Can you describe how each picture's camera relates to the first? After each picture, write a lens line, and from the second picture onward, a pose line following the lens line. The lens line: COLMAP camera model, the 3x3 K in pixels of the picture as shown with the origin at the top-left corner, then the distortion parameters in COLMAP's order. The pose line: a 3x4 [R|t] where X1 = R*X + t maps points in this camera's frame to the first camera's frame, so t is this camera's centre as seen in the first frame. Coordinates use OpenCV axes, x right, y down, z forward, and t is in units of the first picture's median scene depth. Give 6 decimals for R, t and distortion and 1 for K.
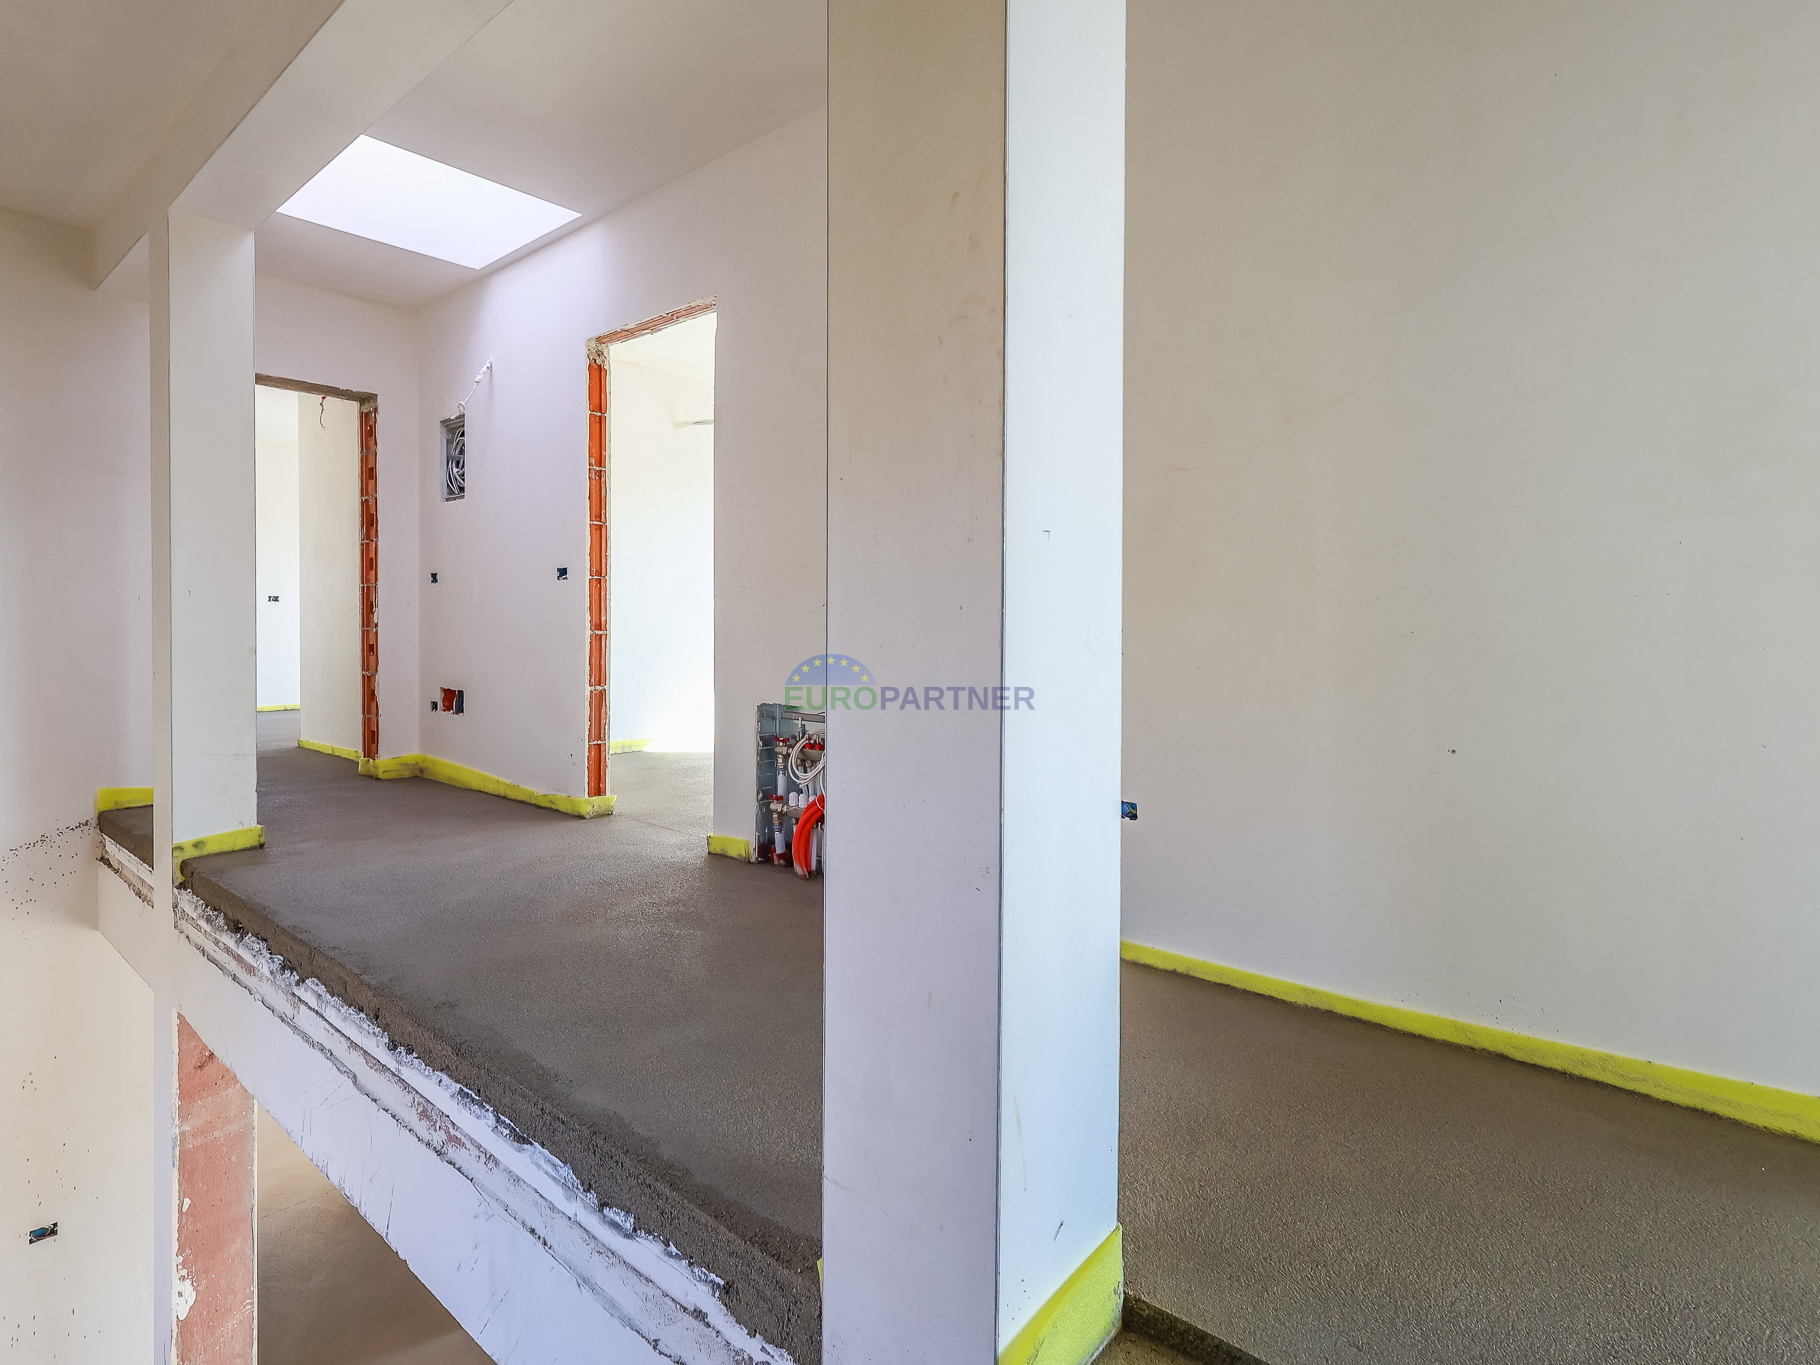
lens RADIAL K [[962.2, 0, 845.0], [0, 962.2, 624.8], [0, 0, 1]] dist [0.003301, 0.000944]
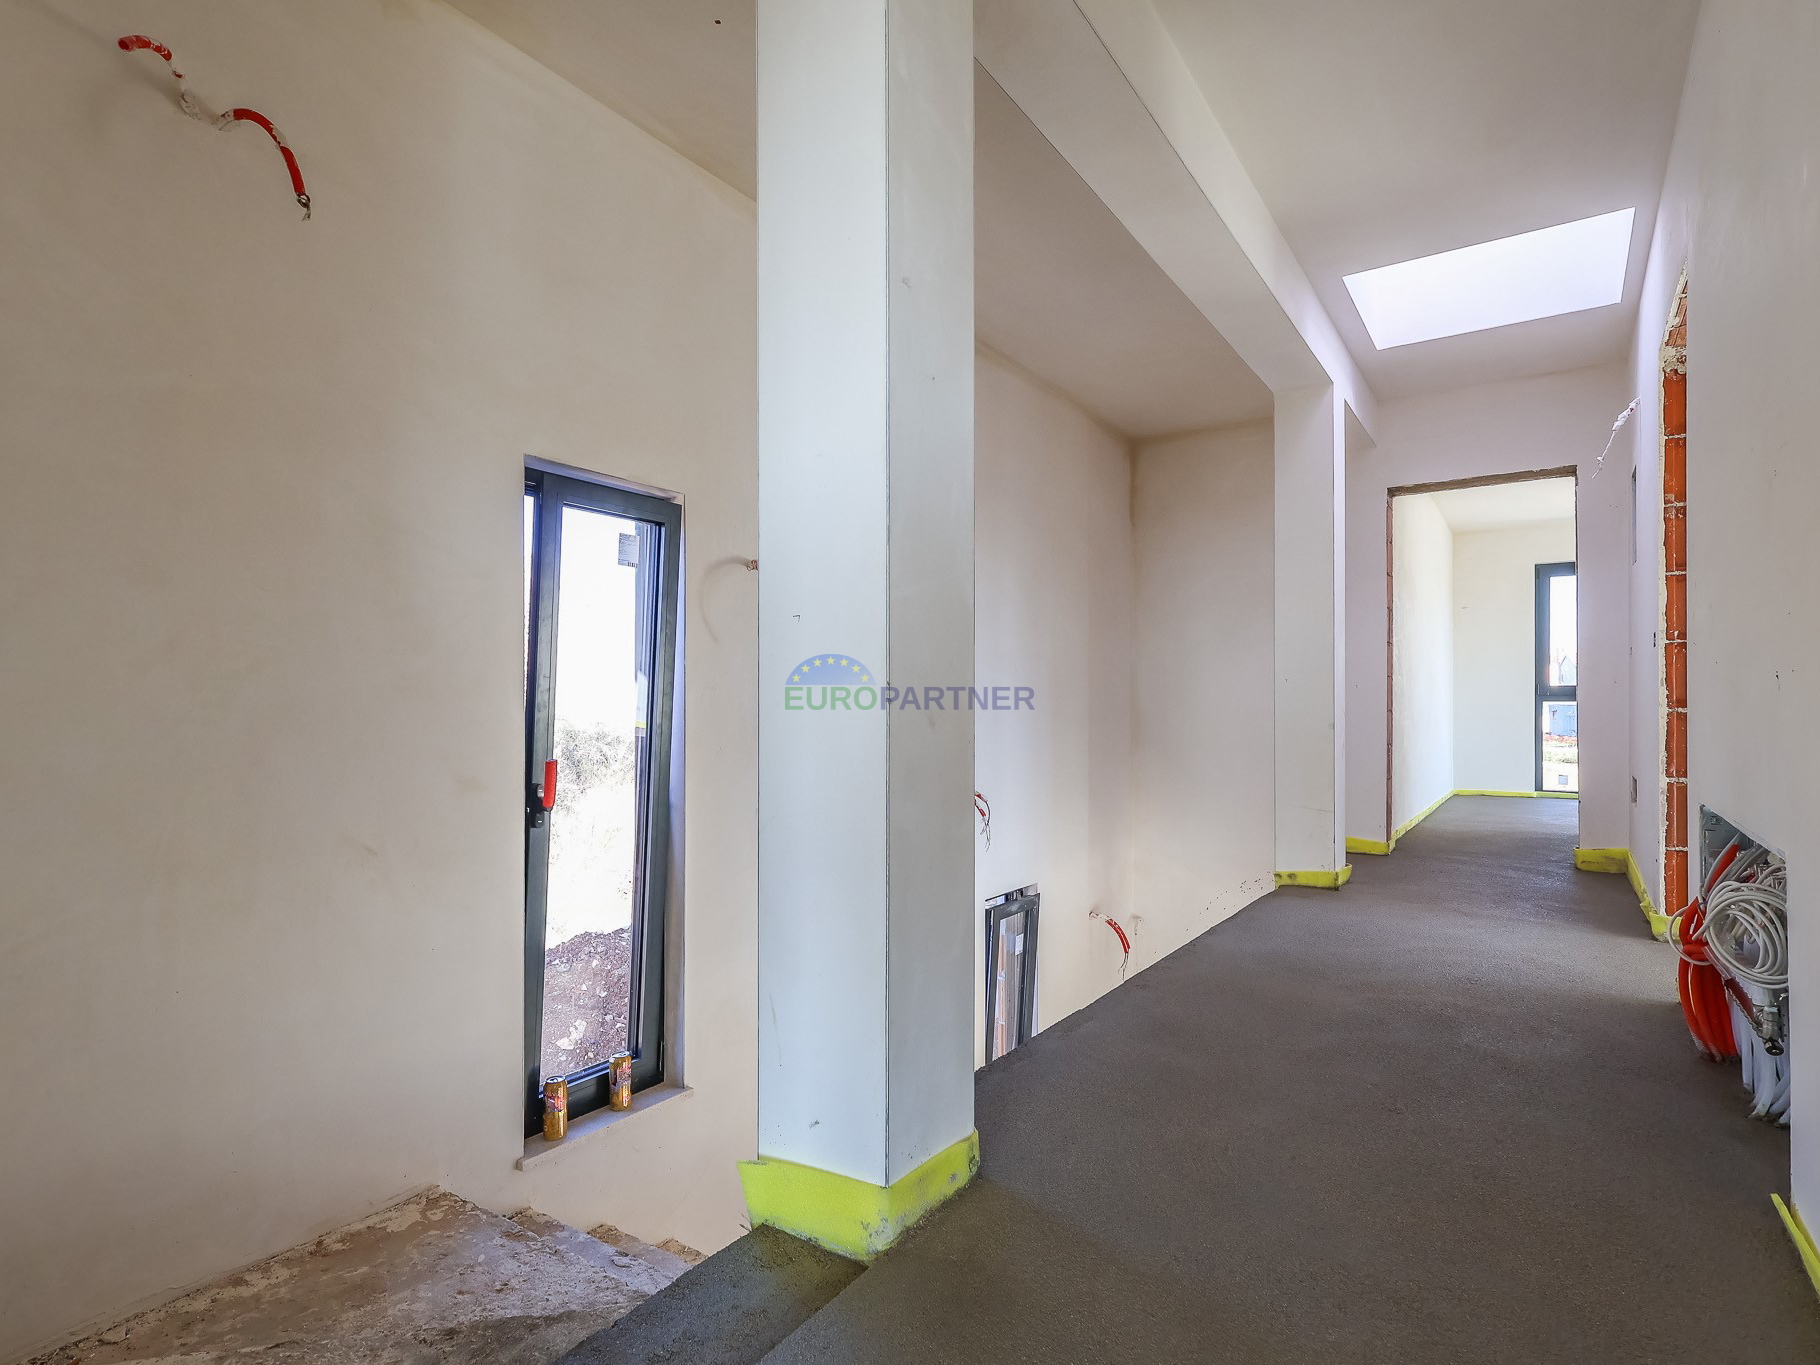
lens RADIAL K [[962.2, 0, 907.0], [0, 962.2, 689.3], [0, 0, 1]] dist [0.003301, 0.000944]
pose [[0.152812, -0.027668, -0.987868, 0.435701], [-0.002018, 0.999597, -0.028309, 0.014514], [0.988253, 0.006319, 0.152694, 0.248971]]
